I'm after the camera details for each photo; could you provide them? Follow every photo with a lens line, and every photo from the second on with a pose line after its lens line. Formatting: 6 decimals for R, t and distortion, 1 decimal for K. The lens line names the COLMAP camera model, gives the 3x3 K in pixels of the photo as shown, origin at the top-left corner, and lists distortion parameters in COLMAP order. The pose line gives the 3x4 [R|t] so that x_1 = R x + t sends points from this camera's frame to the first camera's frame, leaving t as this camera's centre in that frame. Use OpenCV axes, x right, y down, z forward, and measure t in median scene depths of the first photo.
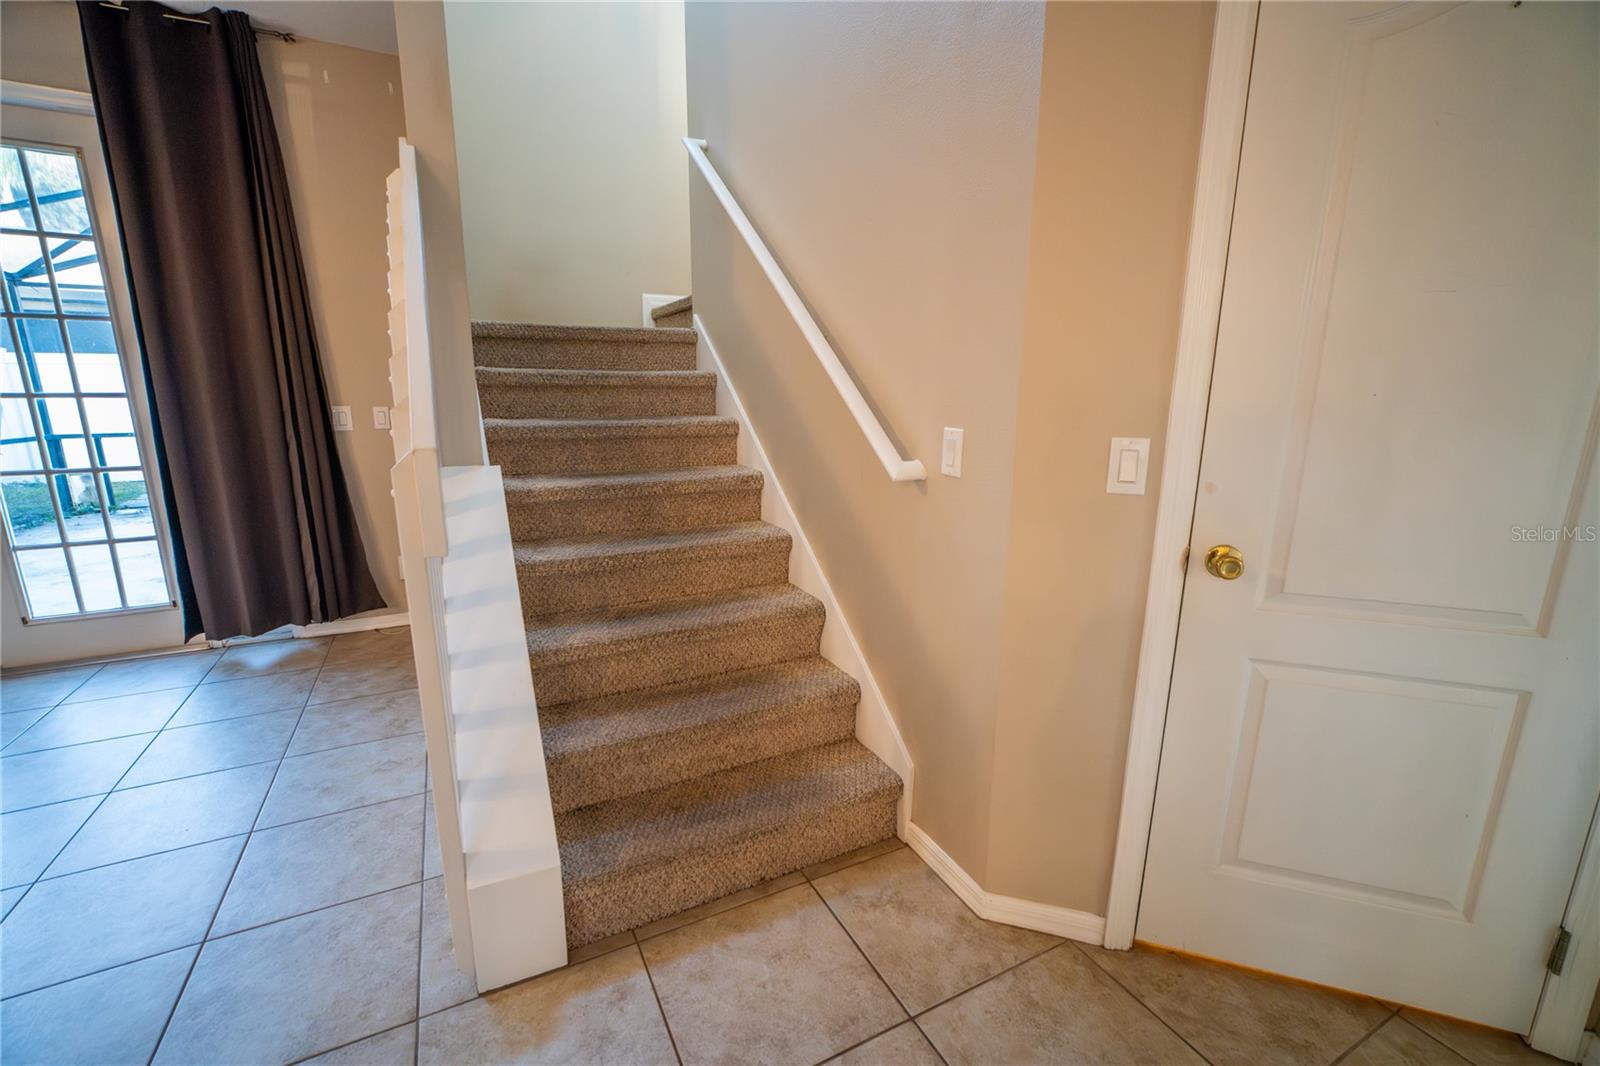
lens RADIAL K [[685.7, 0, 799.1], [0, 685.7, 535.7], [0, 0, 1]] dist [-0.001882, 0.000340]
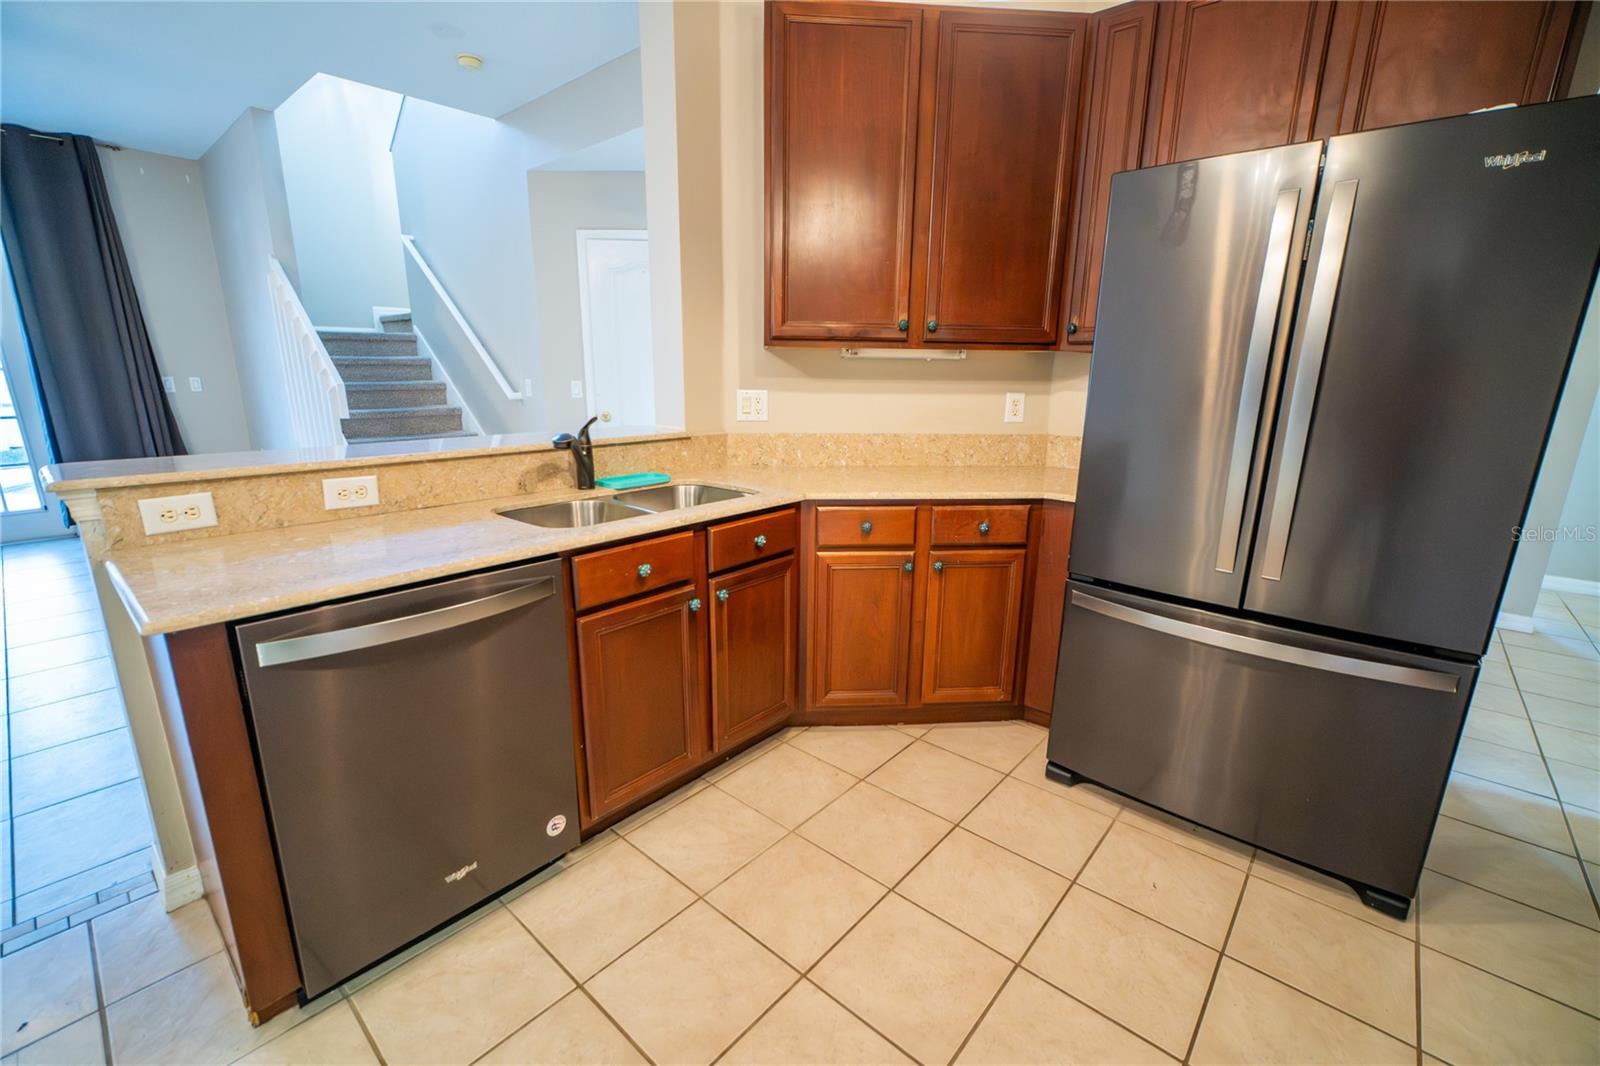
lens RADIAL K [[685.7, 0, 794.7], [0, 685.7, 542.5], [0, 0, 1]] dist [-0.001882, 0.000340]
pose [[0.931211, -0.088324, 0.353616, 0.108891], [0.074603, 0.995842, 0.052276, 0.264024], [-0.356763, -0.022300, 0.933929, -1.215866]]
